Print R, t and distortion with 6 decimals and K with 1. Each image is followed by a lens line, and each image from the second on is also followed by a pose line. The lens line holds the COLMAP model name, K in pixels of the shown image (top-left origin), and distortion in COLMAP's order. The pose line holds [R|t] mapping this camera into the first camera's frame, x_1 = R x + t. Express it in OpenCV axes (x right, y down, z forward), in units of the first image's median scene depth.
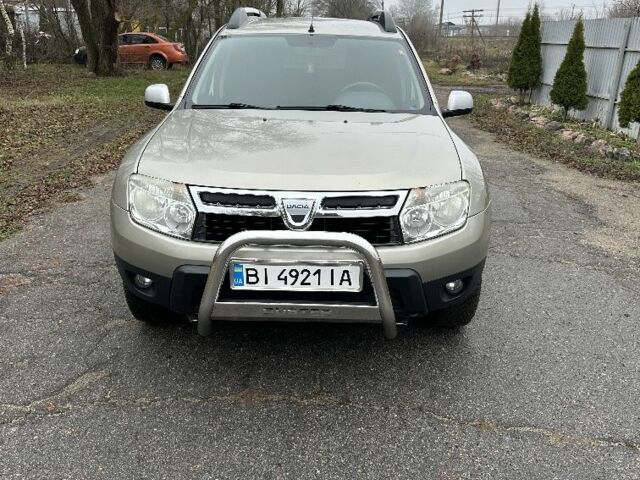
lens RADIAL K [[659.6, 0, 332.9], [0, 659.6, 263.3], [0, 0, 1]] dist [0.000032, -0.006482]
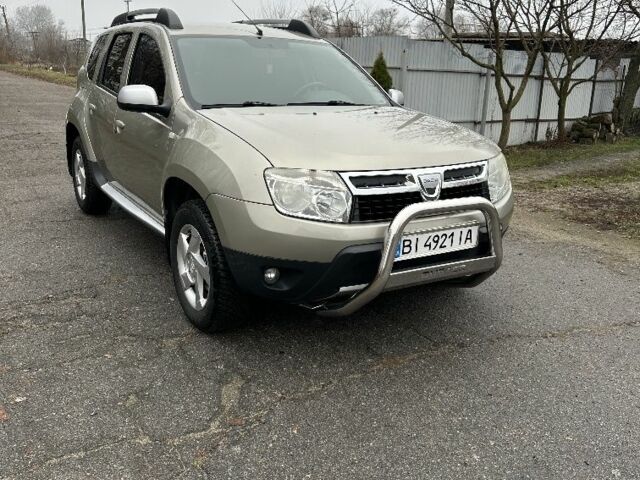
lens RADIAL K [[655.6, 0, 344.1], [0, 655.6, 239.6], [0, 0, 1]] dist [0.012781, -0.002778]
pose [[0.833500, -0.140822, 0.534272, -0.797155], [0.169174, 0.985577, -0.004148, -0.005629], [-0.525982, 0.093842, 0.845303, 0.120102]]
